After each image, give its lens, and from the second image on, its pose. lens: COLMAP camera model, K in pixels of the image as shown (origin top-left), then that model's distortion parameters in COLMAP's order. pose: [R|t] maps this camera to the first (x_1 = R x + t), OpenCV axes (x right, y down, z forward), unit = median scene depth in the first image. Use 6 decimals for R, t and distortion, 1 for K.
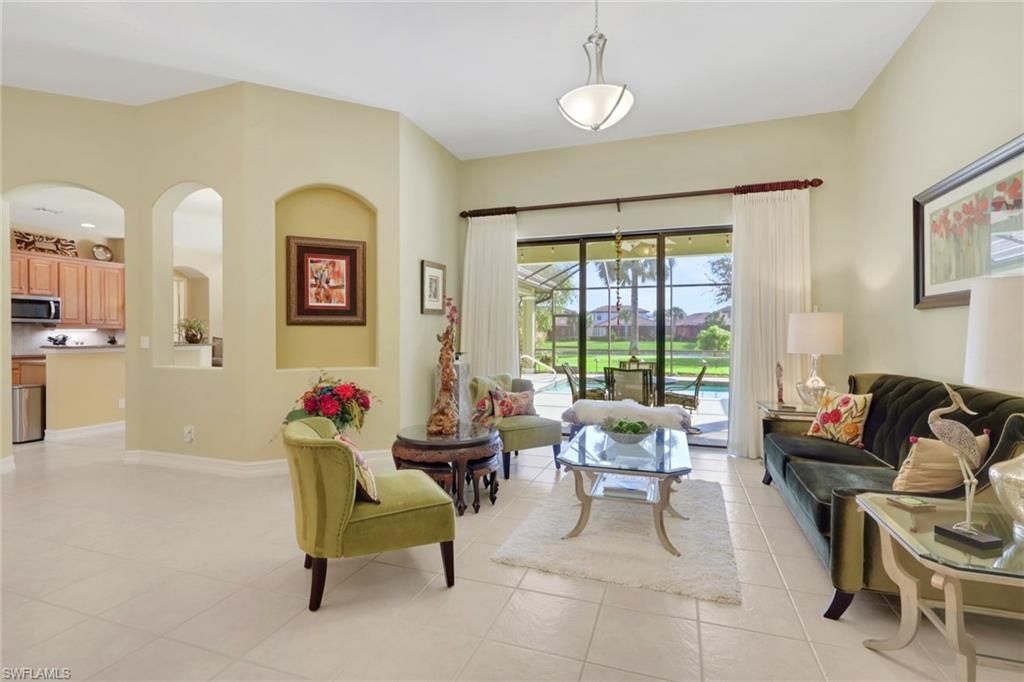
lens RADIAL K [[483.4, 0, 522.1], [0, 483.4, 341.9], [0, 0, 1]] dist [-0.000436, -0.000220]
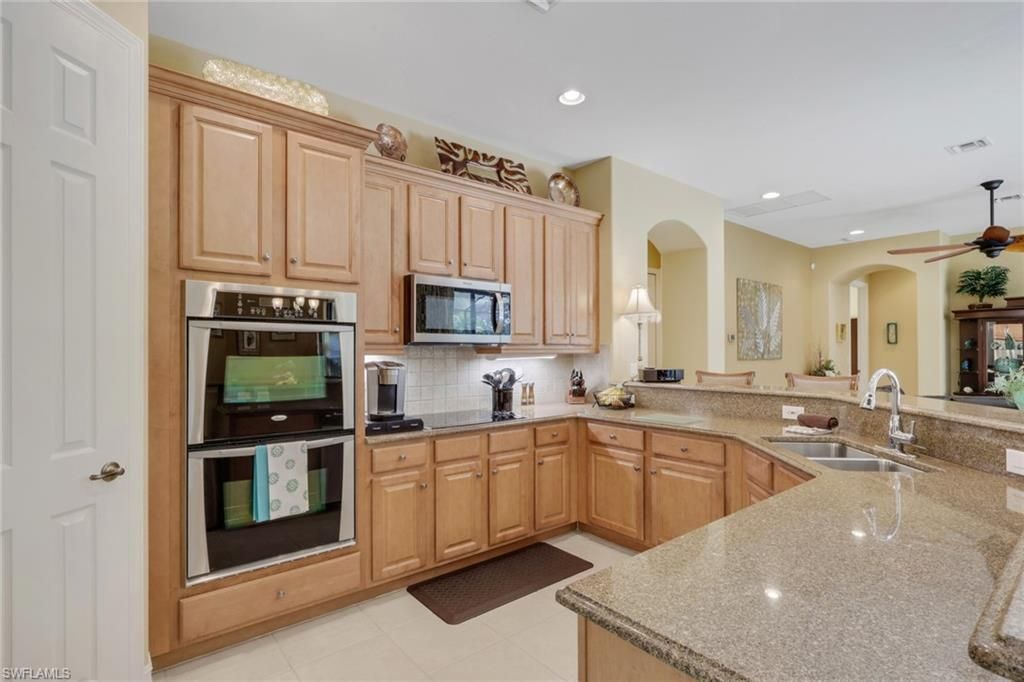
lens RADIAL K [[483.4, 0, 522.3], [0, 483.4, 343.8], [0, 0, 1]] dist [-0.000436, -0.000220]
pose [[0.850545, -0.011989, -0.525766, -0.716177], [0.000063, 0.999742, -0.022695, -0.029033], [0.525902, 0.019270, 0.850327, 0.636199]]
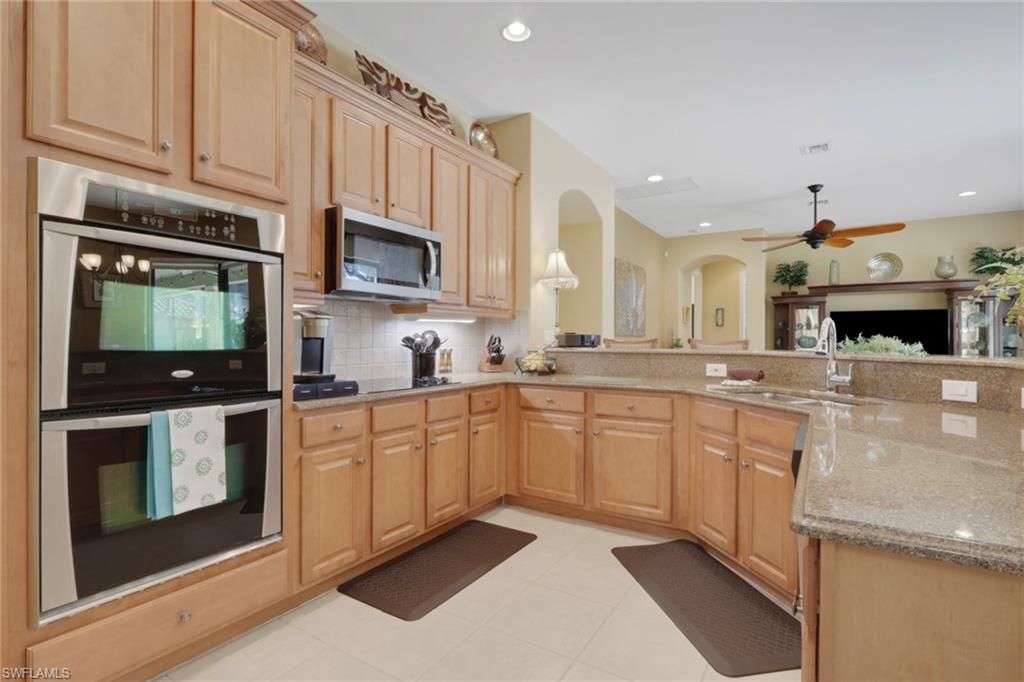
lens RADIAL K [[483.4, 0, 503.9], [0, 483.4, 339.8], [0, 0, 1]] dist [-0.000436, -0.000220]
pose [[0.969423, -0.002848, -0.245378, -0.809289], [-0.000606, 0.999902, -0.014001, -0.002515], [0.245394, 0.013721, 0.969326, 0.638648]]
